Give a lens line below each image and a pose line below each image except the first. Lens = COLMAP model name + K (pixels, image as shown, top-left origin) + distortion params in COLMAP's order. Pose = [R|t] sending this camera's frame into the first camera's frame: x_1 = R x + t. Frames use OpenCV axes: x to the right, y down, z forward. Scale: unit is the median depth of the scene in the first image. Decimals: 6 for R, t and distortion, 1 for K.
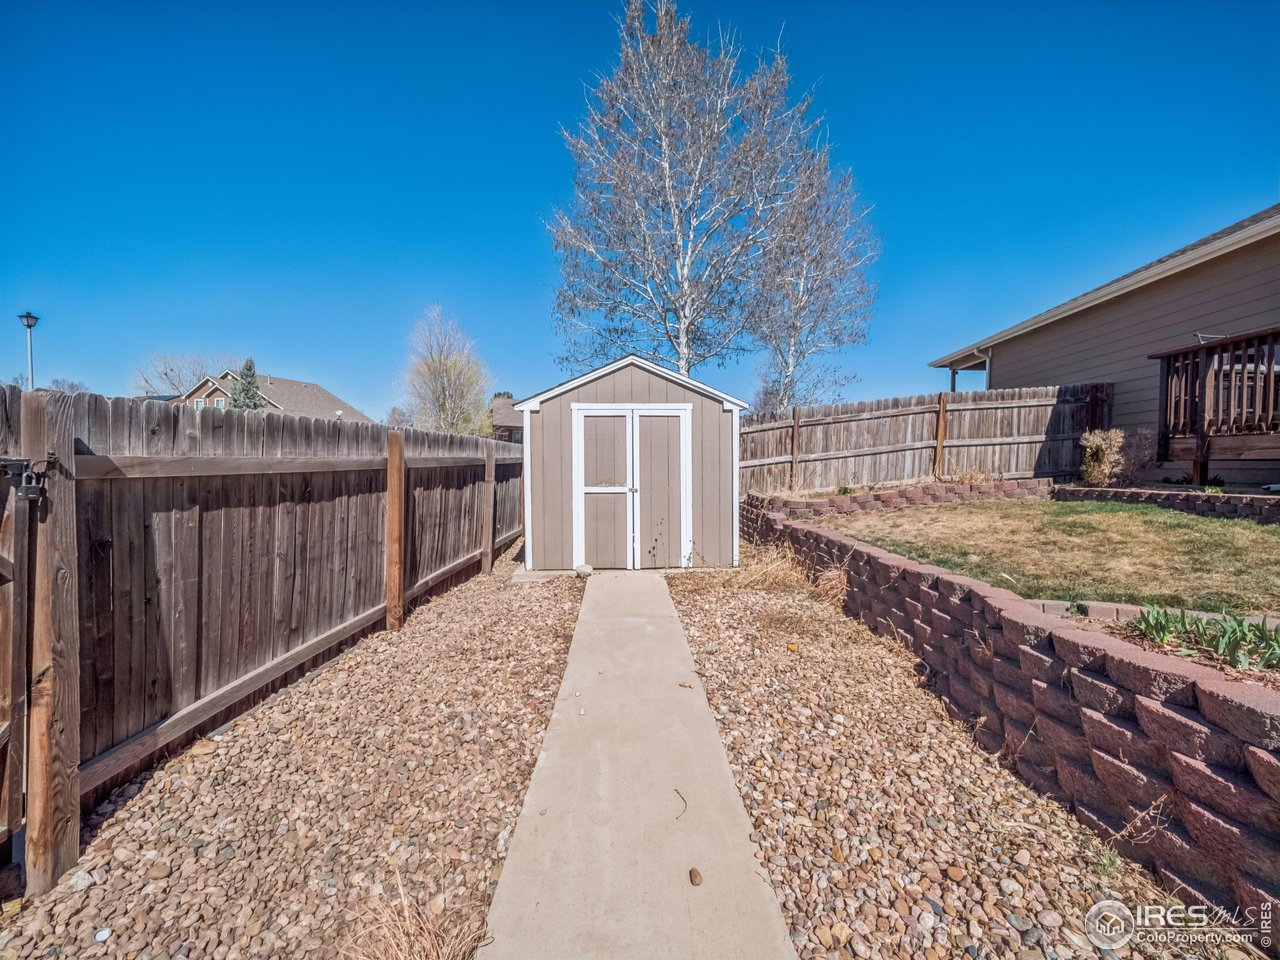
lens RADIAL K [[542.6, 0, 640.0], [0, 542.6, 480.0], [0, 0, 1]] dist [-0.001216, -0.000449]
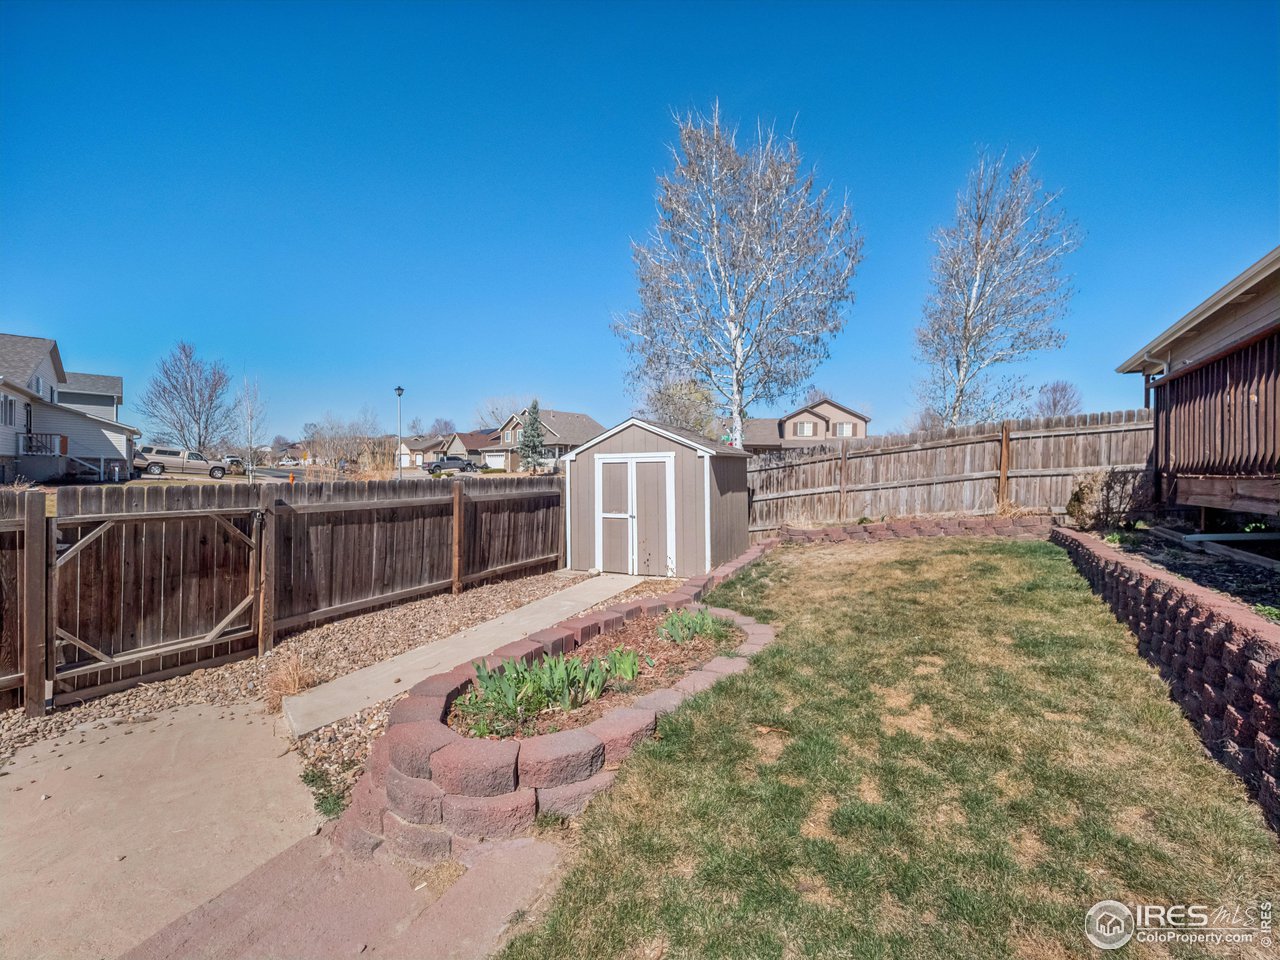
lens RADIAL K [[540.7, 0, 640.0], [0, 540.7, 480.0], [0, 0, 1]] dist [-0.003783, -0.000246]
pose [[0.885564, -0.000258, -0.464518, 0.637471], [-0.009286, 0.999790, -0.018259, -0.049053], [0.464425, 0.020483, 0.885375, -0.201050]]
